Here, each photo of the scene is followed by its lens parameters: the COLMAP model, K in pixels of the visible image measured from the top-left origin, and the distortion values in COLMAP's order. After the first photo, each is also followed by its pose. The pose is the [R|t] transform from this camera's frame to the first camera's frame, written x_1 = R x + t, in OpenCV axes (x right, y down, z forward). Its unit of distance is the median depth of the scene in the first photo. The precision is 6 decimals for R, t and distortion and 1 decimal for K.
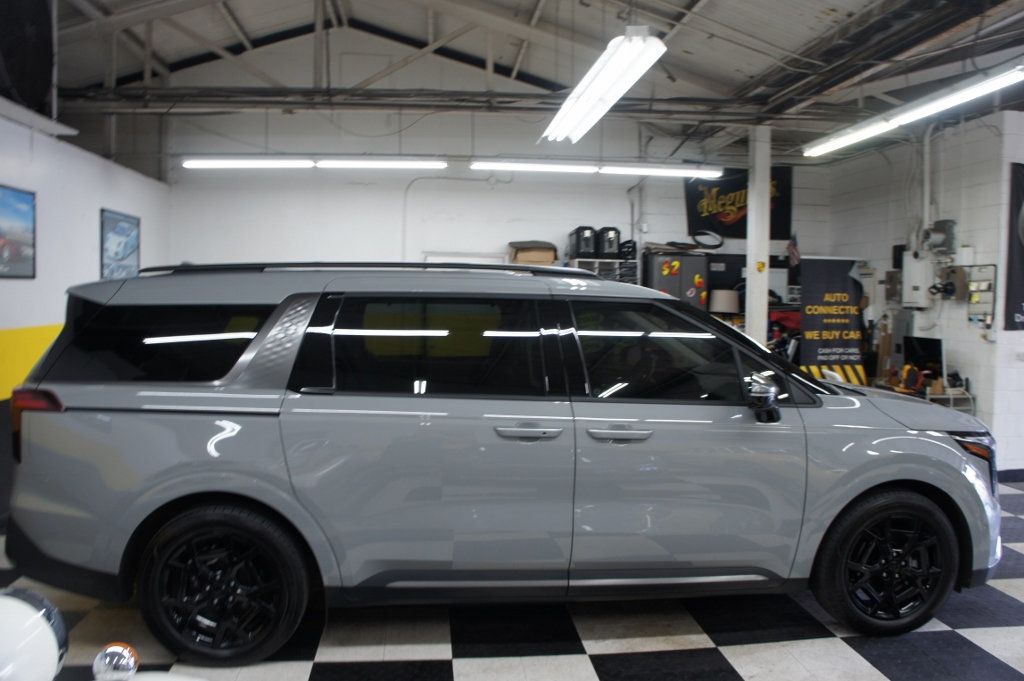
lens RADIAL K [[803.0, 0, 505.6], [0, 803.0, 346.4], [0, 0, 1]] dist [-0.177589, 0.123963]
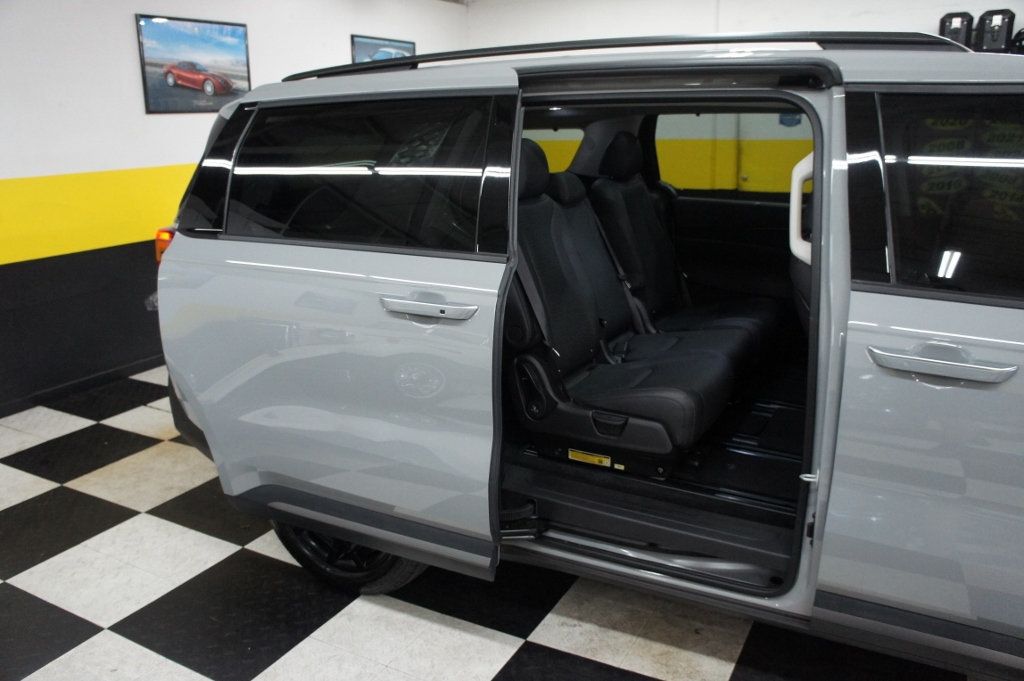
lens RADIAL K [[803.0, 0, 506.6], [0, 803.0, 341.1], [0, 0, 1]] dist [-0.177589, 0.123963]
pose [[0.824446, 0.118577, -0.553379, 0.226464], [-0.004420, 0.979123, 0.203219, -0.000637], [0.565923, -0.165097, 0.807758, 0.247302]]
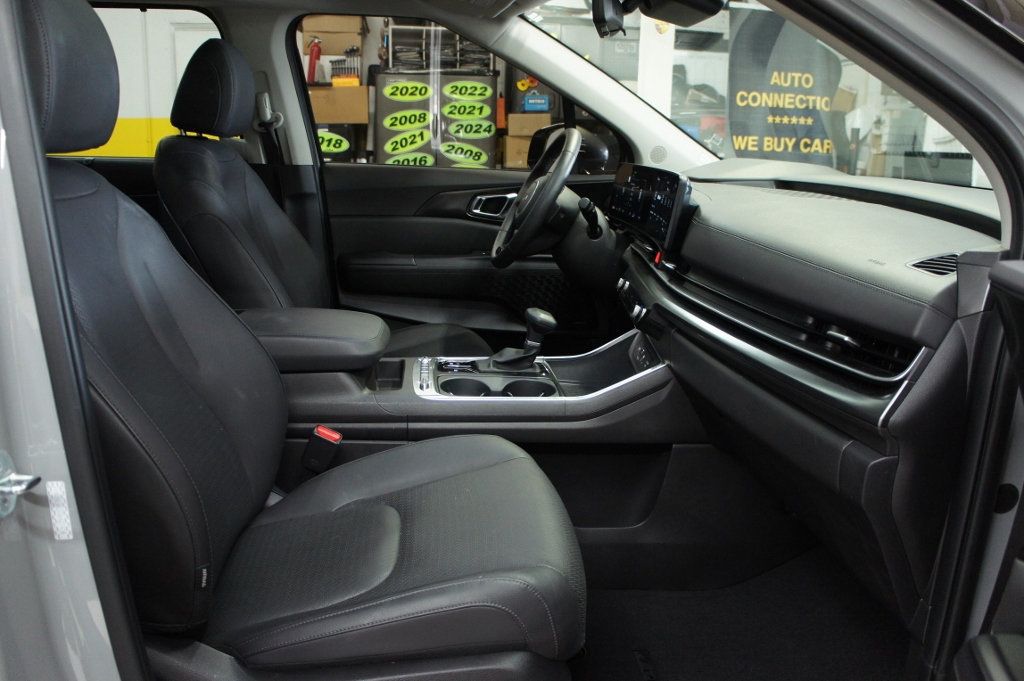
lens RADIAL K [[803.0, 0, 508.5], [0, 803.0, 339.8], [0, 0, 1]] dist [-0.177589, 0.123963]
pose [[0.999882, 0.014487, -0.005049, 0.242215], [-0.013285, 0.982214, 0.187293, 0.024796], [0.007673, -0.187203, 0.982291, 0.440033]]
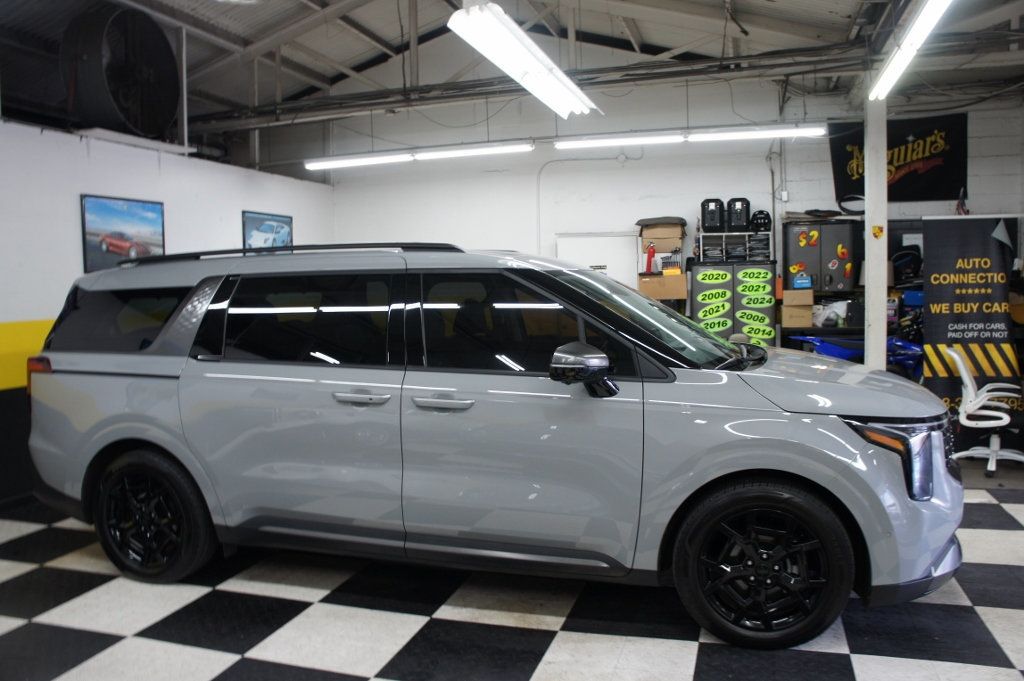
lens RADIAL K [[803.0, 0, 506.5], [0, 803.0, 342.5], [0, 0, 1]] dist [-0.177589, 0.123963]
pose [[0.921626, -0.001762, -0.388074, 0.308653], [0.006809, 0.999909, 0.011631, 0.010795], [0.388018, -0.013362, 0.921555, 0.046611]]
